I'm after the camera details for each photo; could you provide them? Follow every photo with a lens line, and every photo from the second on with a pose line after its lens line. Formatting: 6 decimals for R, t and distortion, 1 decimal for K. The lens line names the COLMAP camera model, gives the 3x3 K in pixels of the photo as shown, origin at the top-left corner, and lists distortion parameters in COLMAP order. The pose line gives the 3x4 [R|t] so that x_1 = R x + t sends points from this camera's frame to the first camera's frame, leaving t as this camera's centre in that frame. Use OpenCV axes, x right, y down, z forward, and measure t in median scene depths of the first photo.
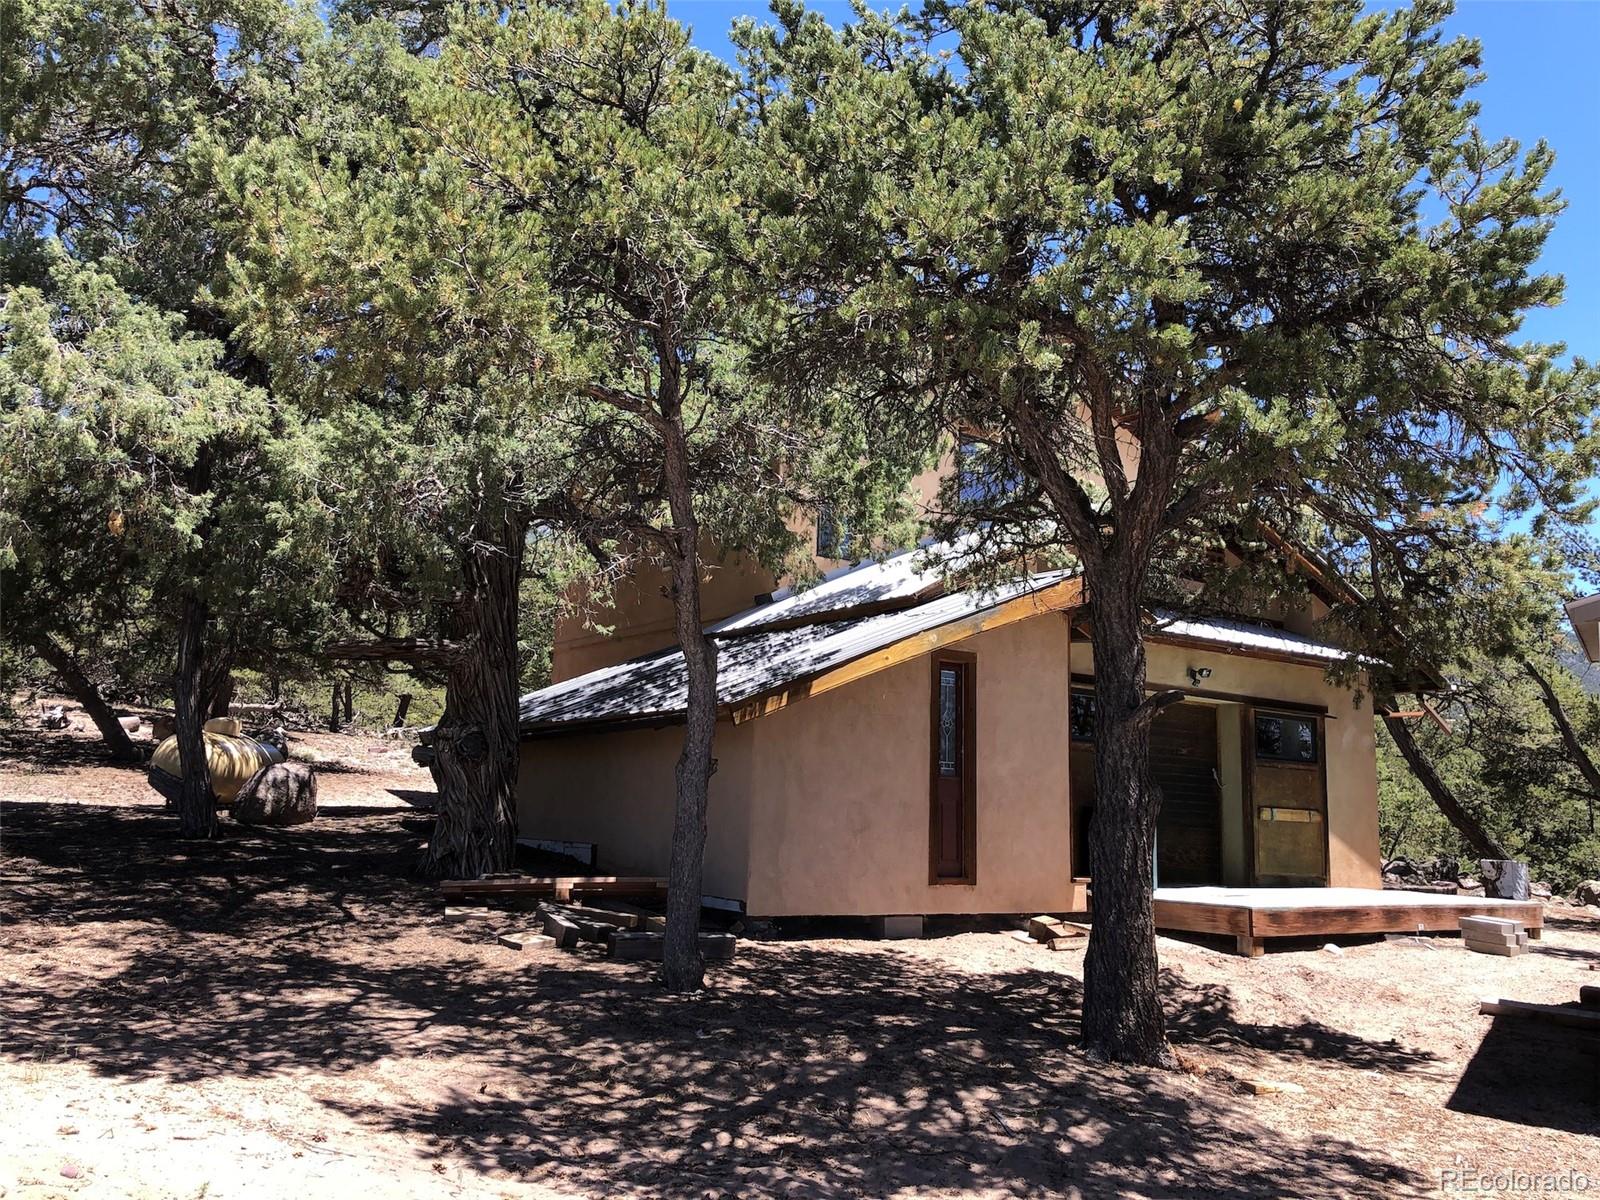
lens RADIAL K [[1321.9, 0, 800.2], [0, 1321.9, 603.1], [0, 0, 1]] dist [0.042676, -0.049742]
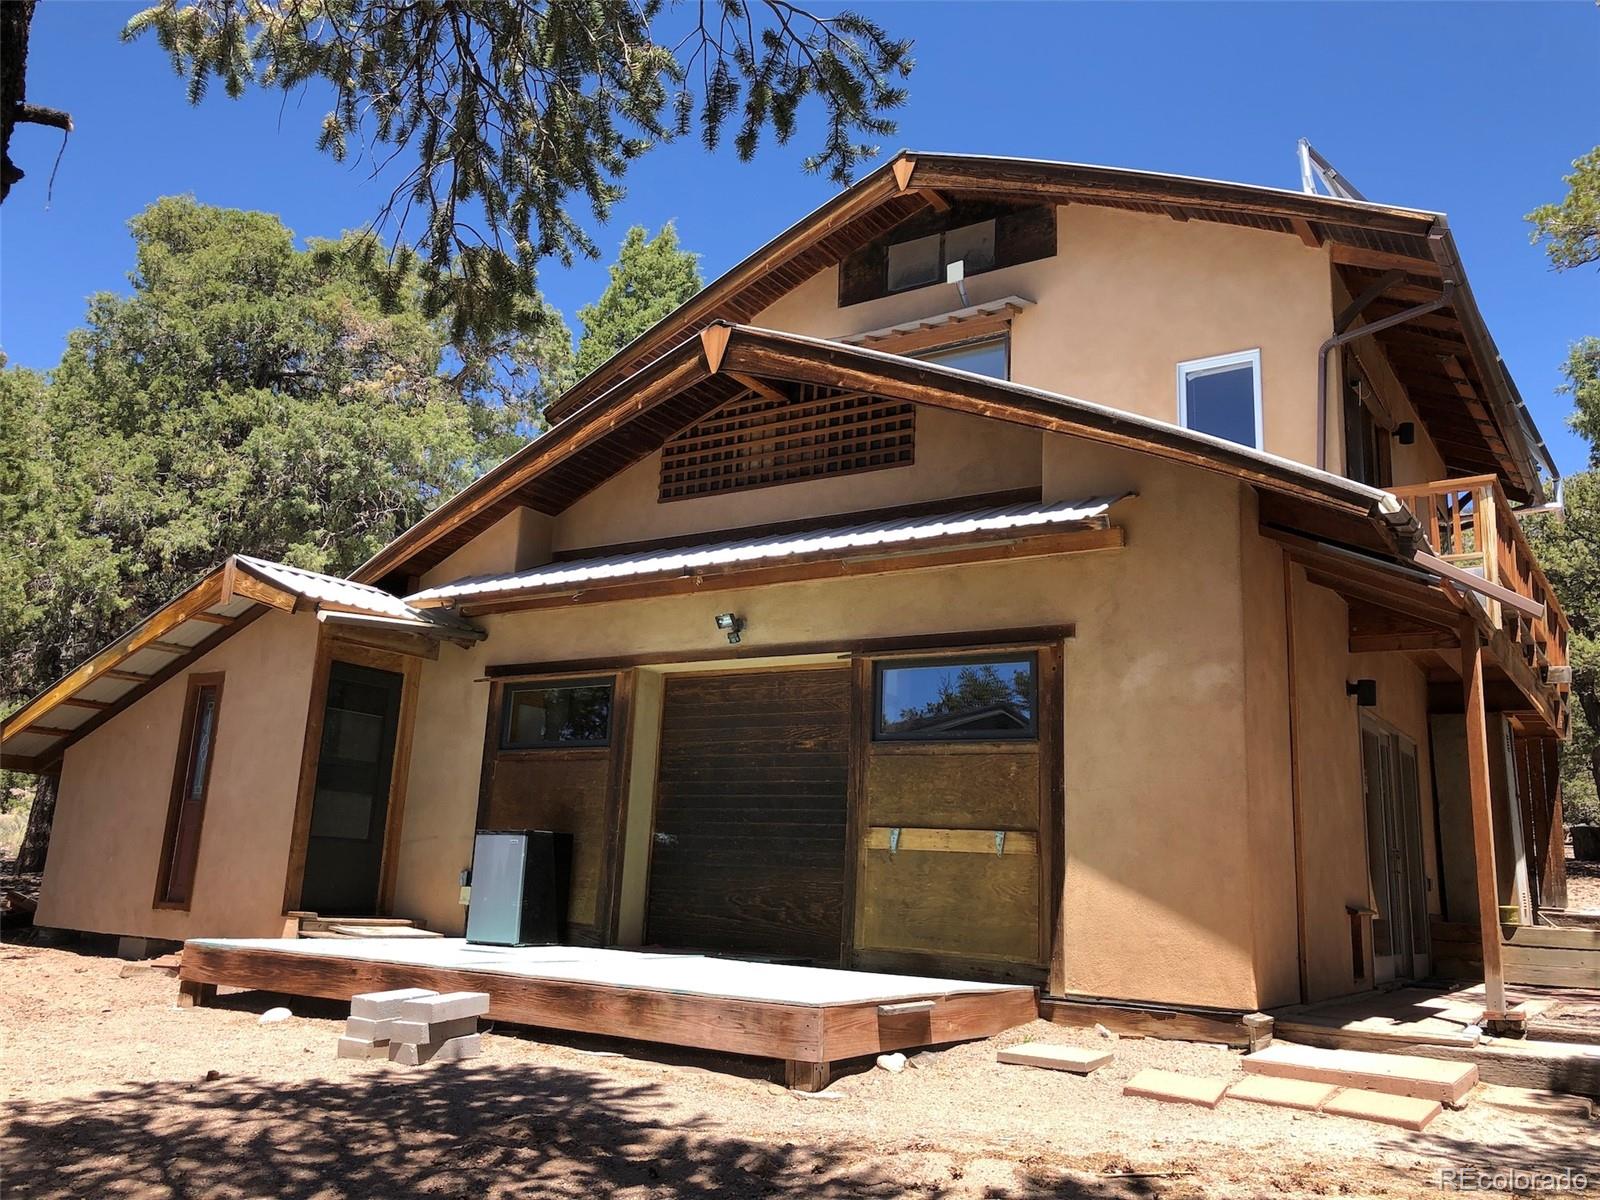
lens RADIAL K [[1321.9, 0, 793.4], [0, 1321.9, 593.5], [0, 0, 1]] dist [0.042676, -0.049742]
pose [[0.351339, -0.212413, -0.911834, 0.910273], [0.120712, 0.976072, -0.180865, 0.160348], [0.928434, -0.046525, 0.368573, 0.790570]]
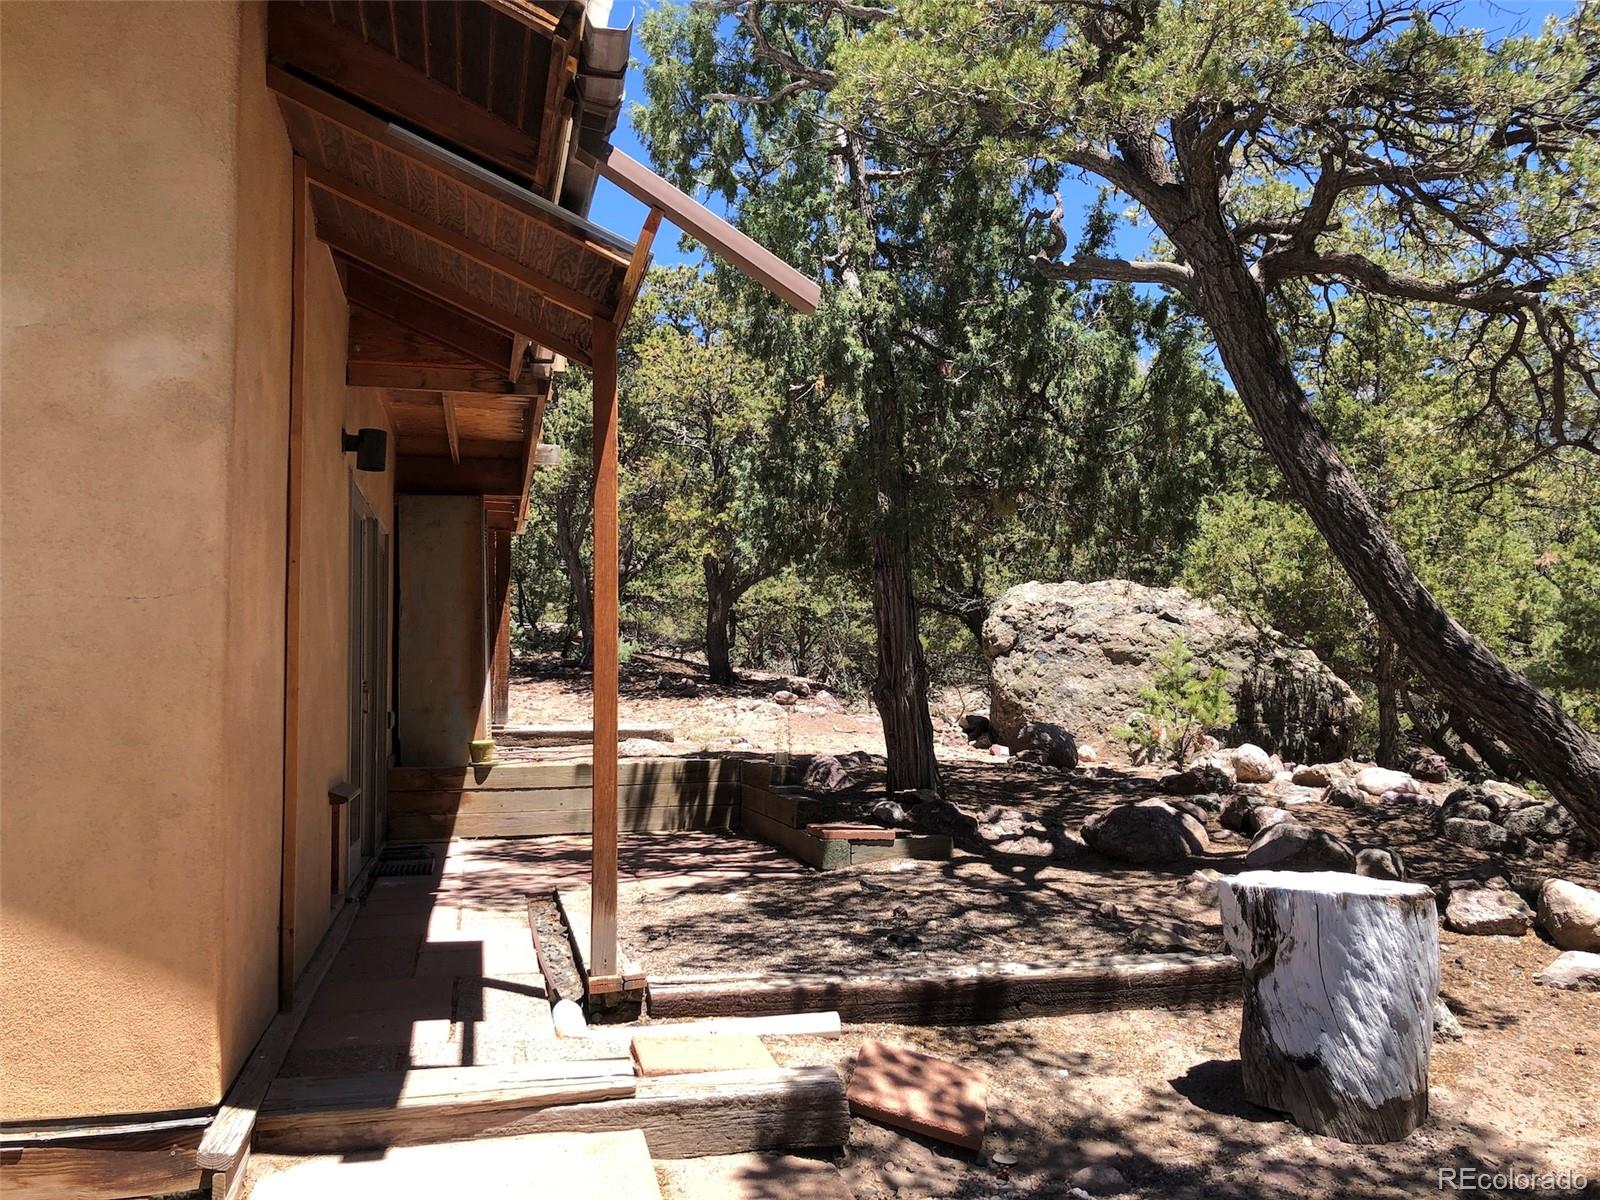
lens RADIAL K [[1321.9, 0, 792.2], [0, 1321.9, 595.5], [0, 0, 1]] dist [0.042676, -0.049742]
pose [[0.920985, -0.061752, -0.384673, 0.670218], [0.096806, 0.992665, 0.072419, 0.151002], [0.377379, -0.103935, 0.920208, 0.962052]]
